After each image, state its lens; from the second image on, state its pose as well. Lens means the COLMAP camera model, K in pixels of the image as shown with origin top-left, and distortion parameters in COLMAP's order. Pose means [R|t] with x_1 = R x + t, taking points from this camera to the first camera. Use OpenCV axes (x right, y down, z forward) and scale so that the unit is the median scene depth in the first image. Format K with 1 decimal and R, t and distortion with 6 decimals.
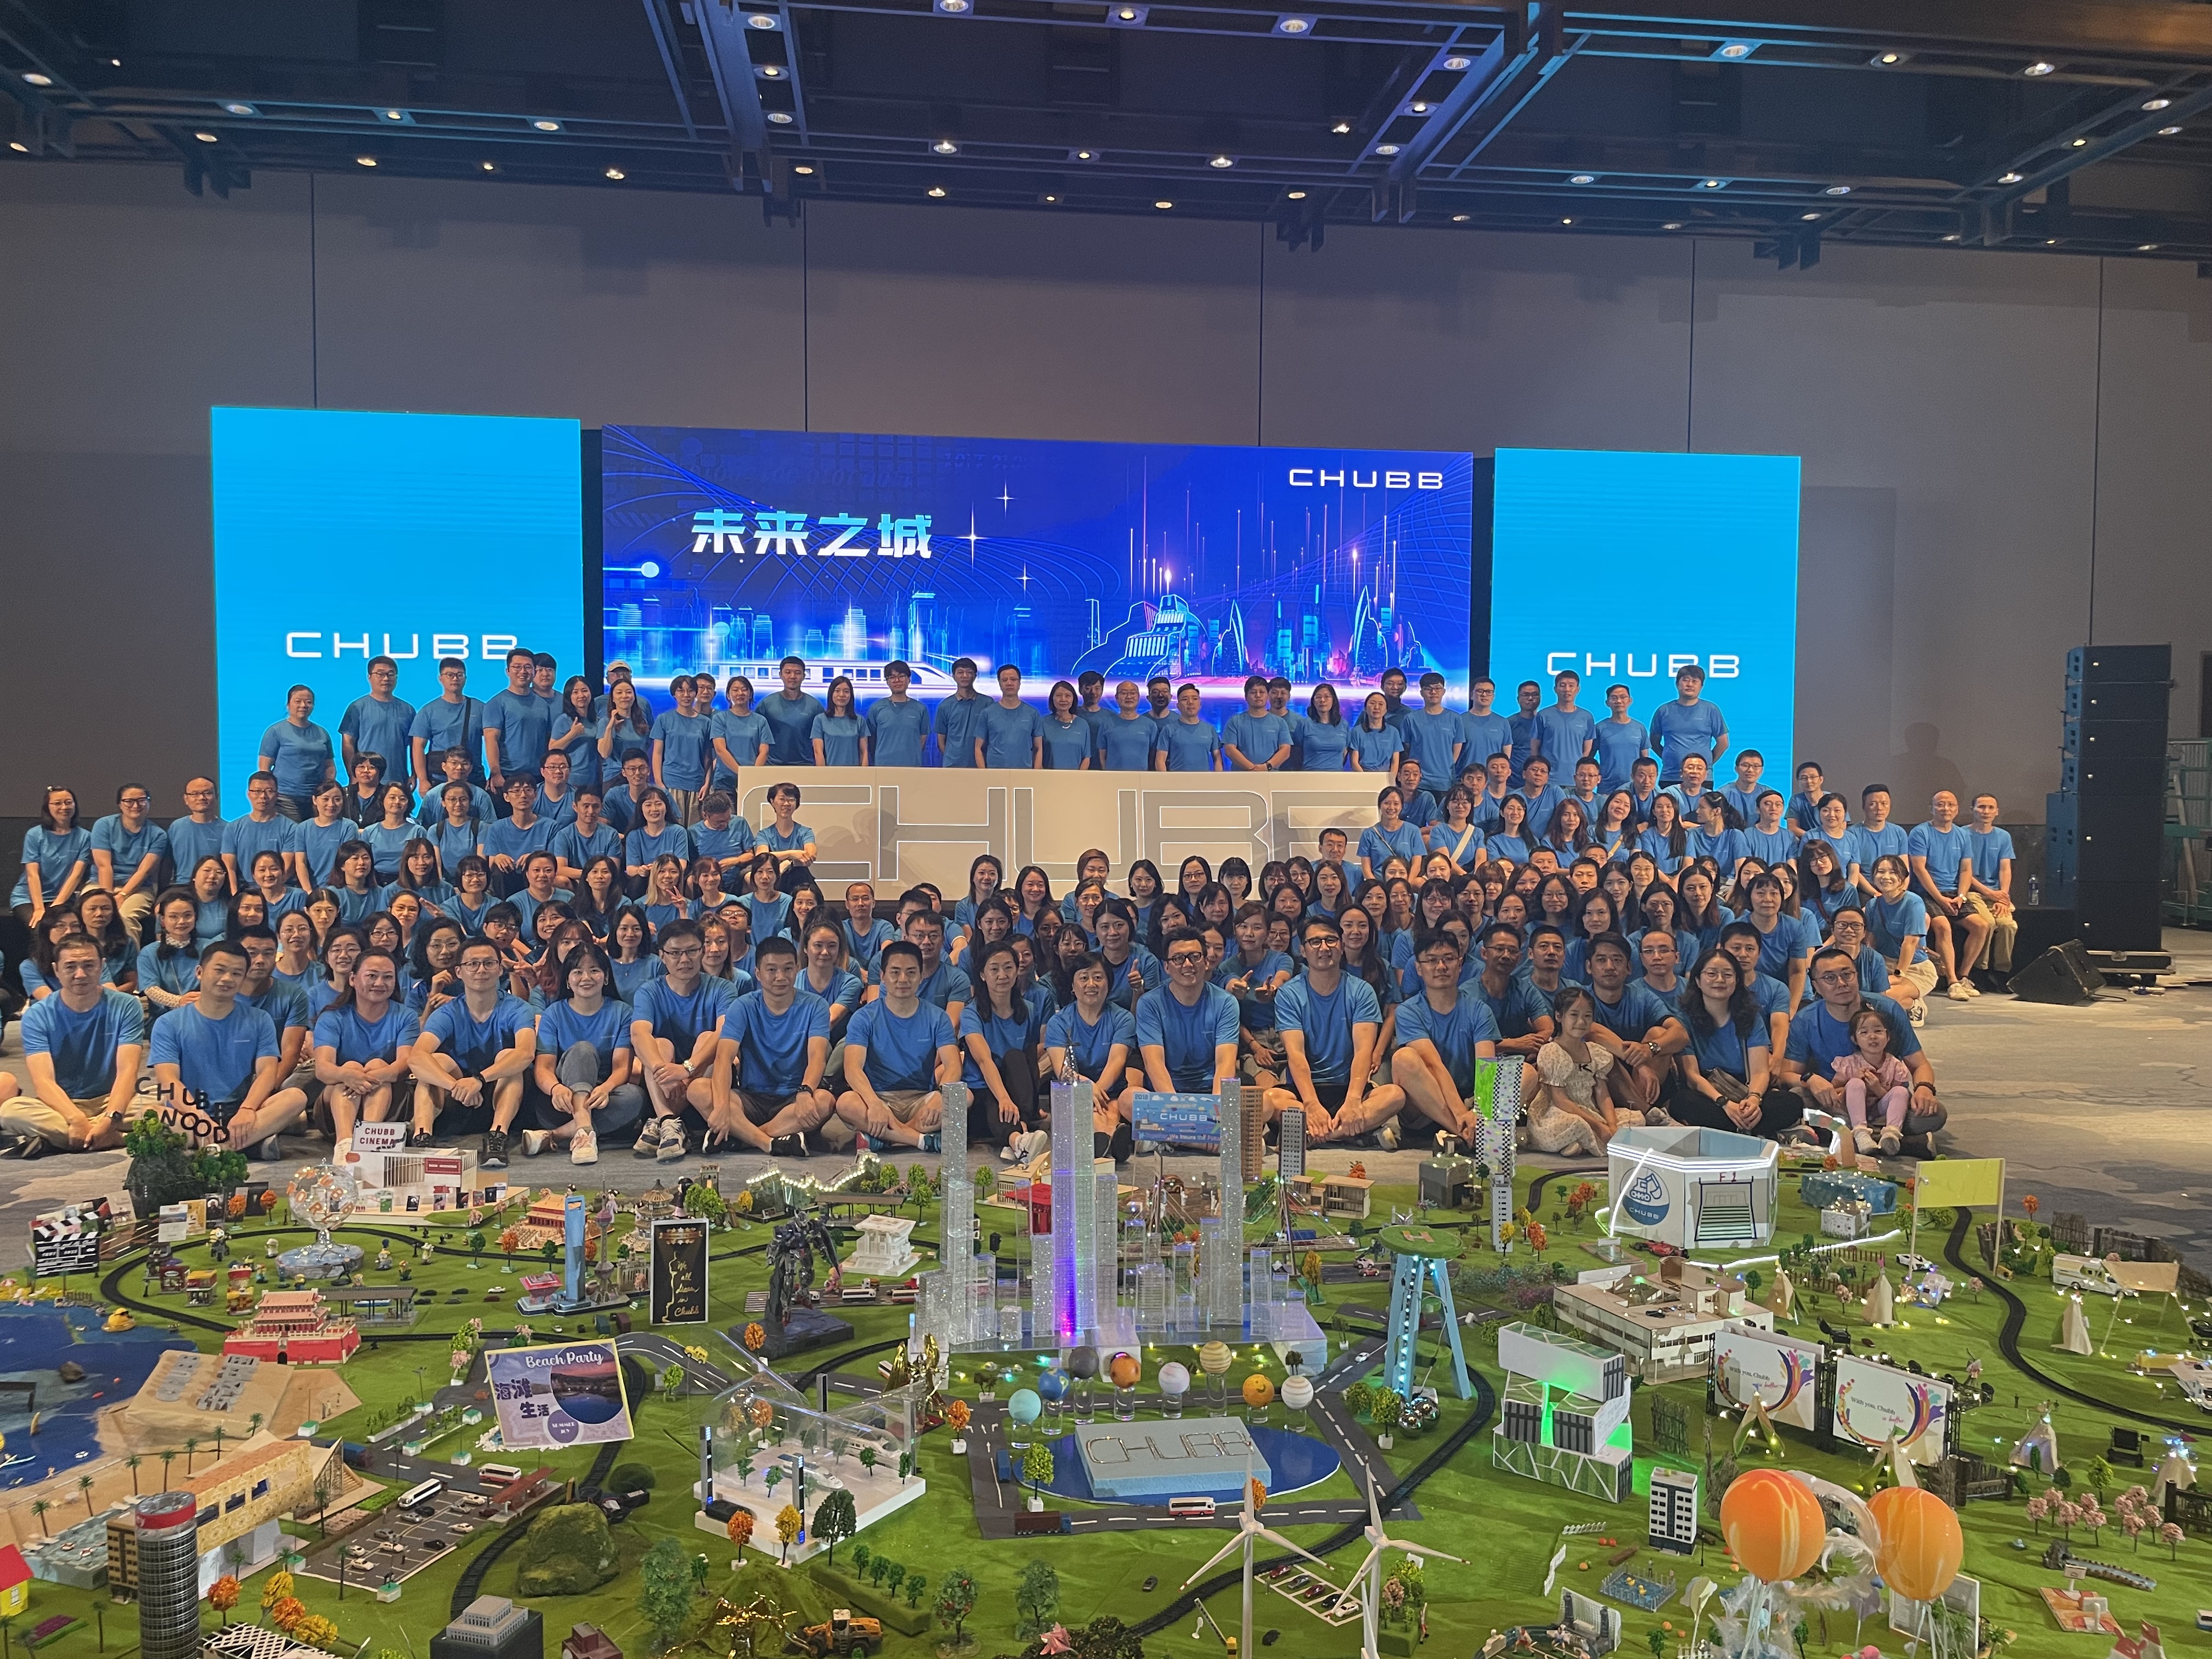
lens RADIAL K [[1708.6, 0, 1106.0], [0, 1708.6, 829.5], [0, 0, 1]] dist [0.107568, -0.193901]
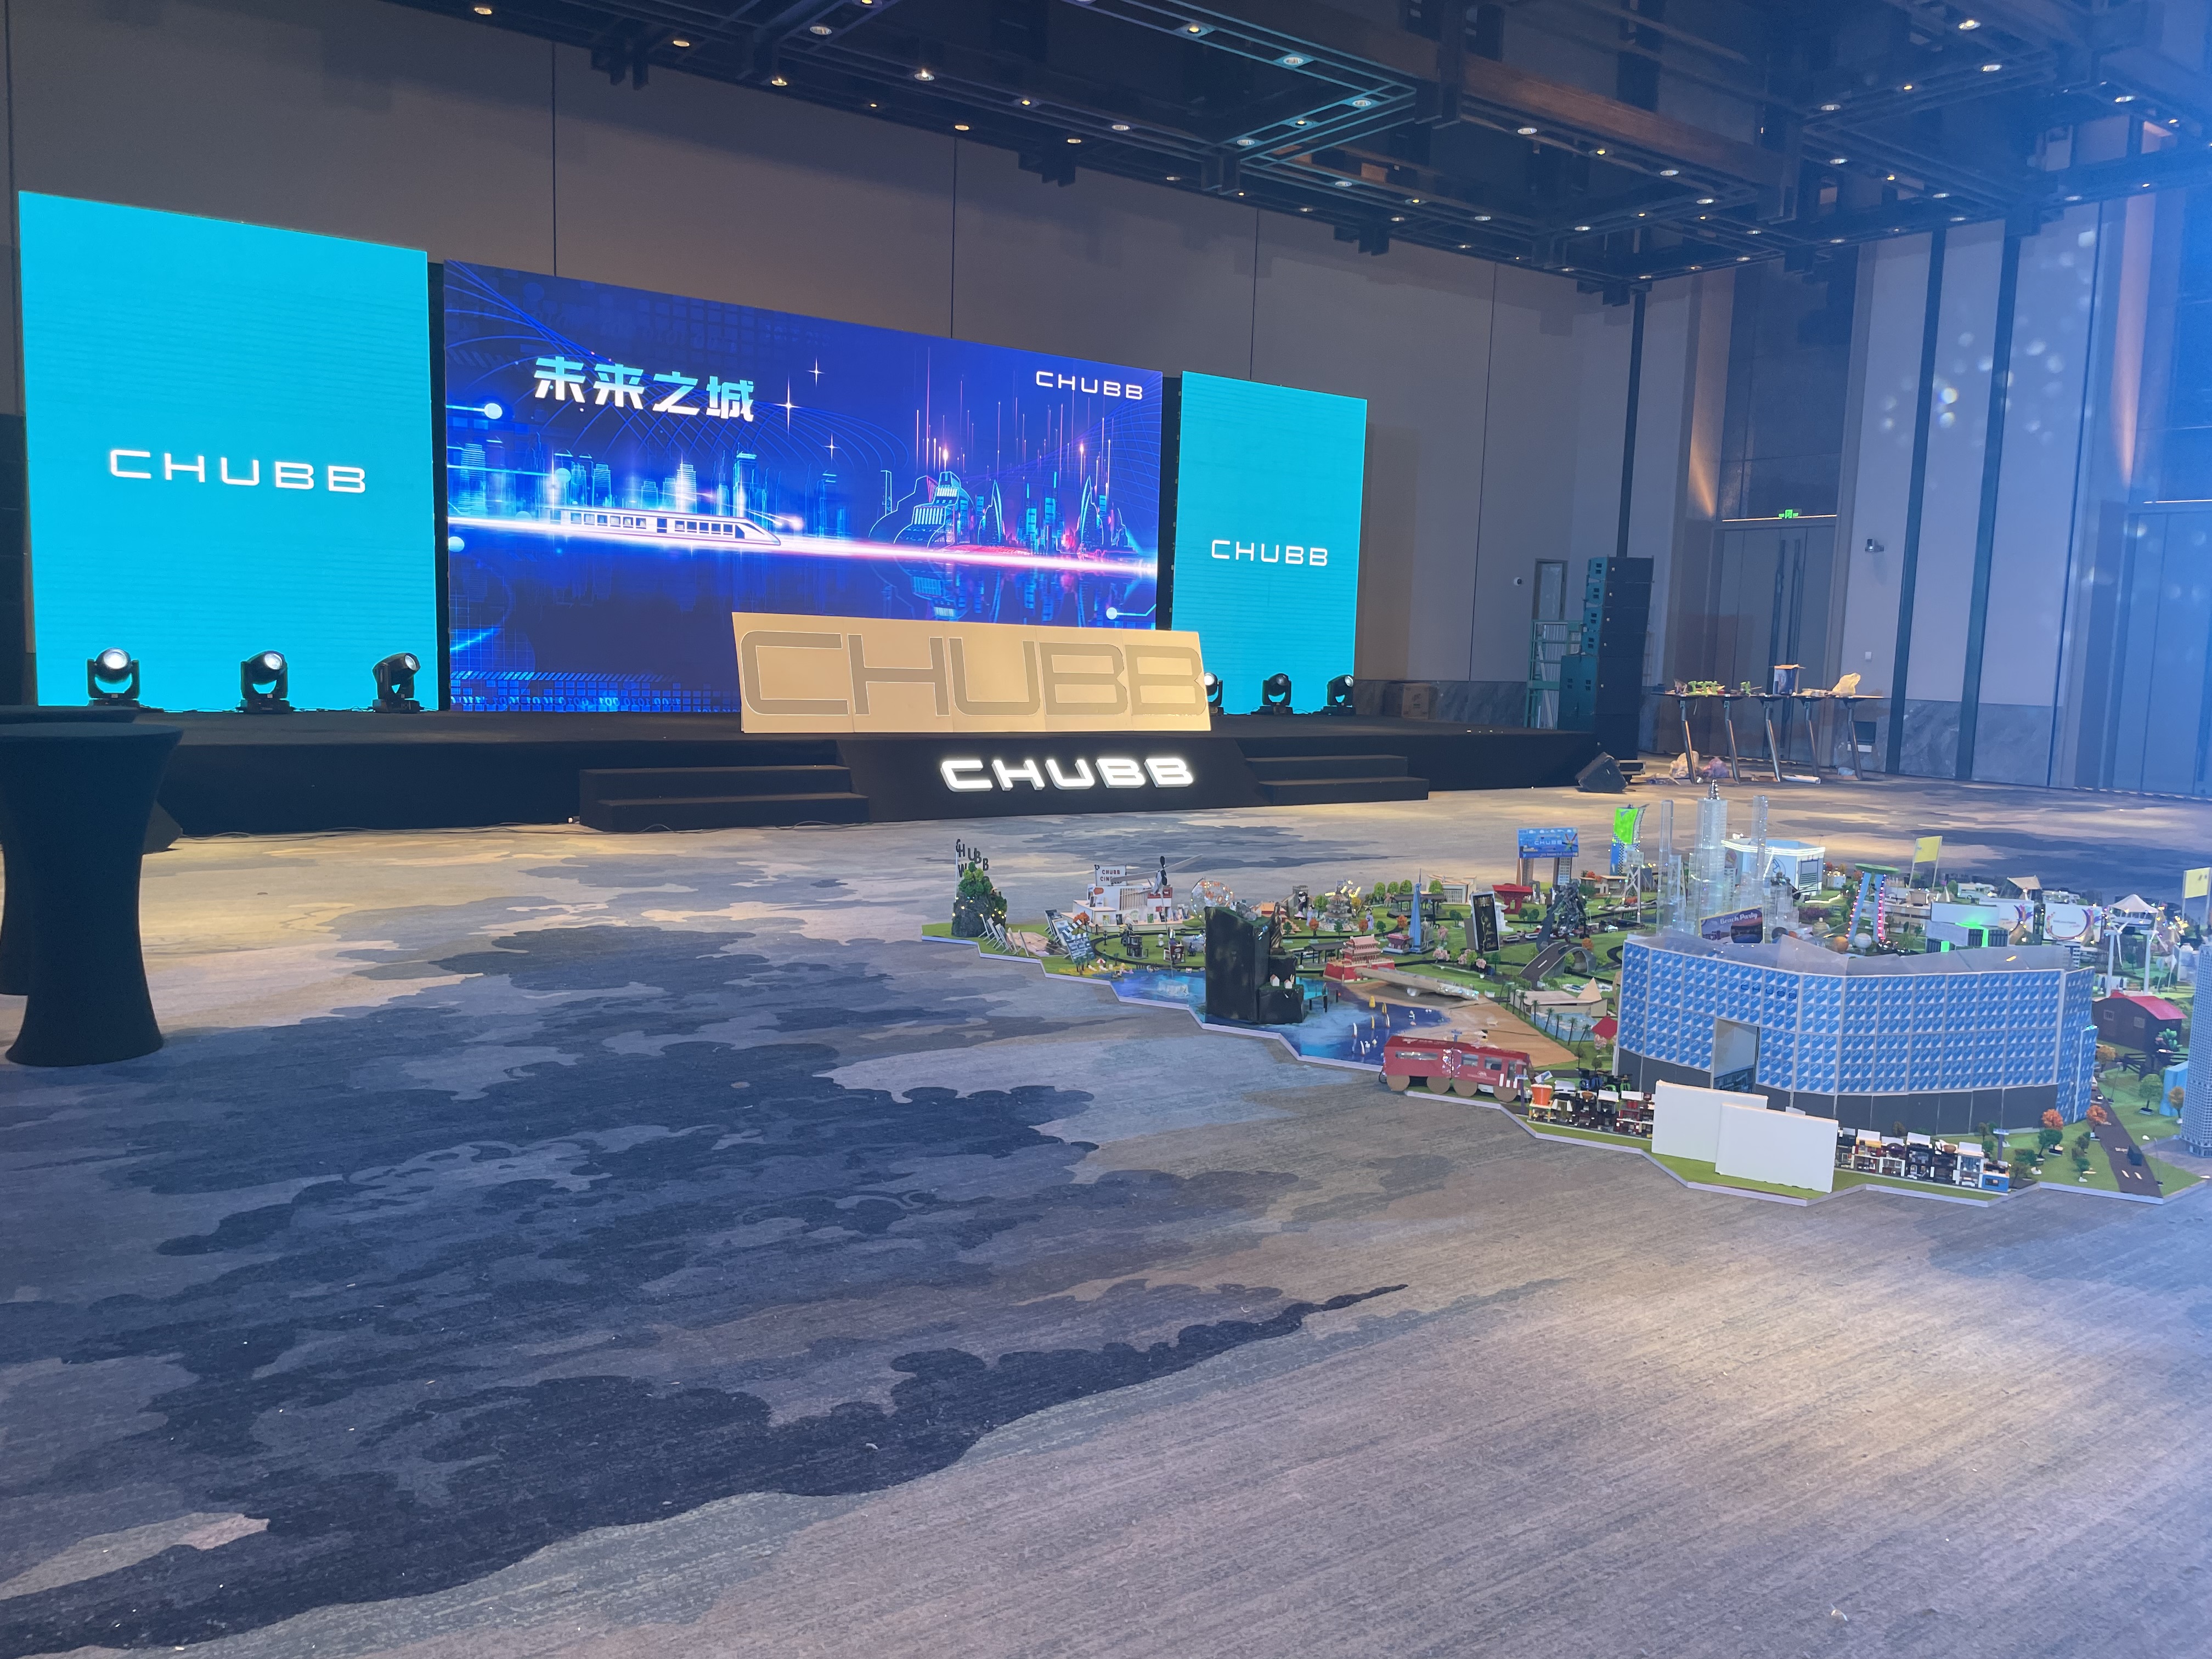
lens RADIAL K [[1718.8, 0, 1106.0], [0, 1718.8, 829.5], [0, 0, 1]] dist [0.061952, -0.104537]
pose [[0.870094, -0.030977, 0.491911, -0.454940], [-0.009752, 0.996746, 0.080016, 0.009091], [-0.492789, -0.074419, 0.866961, -0.076163]]
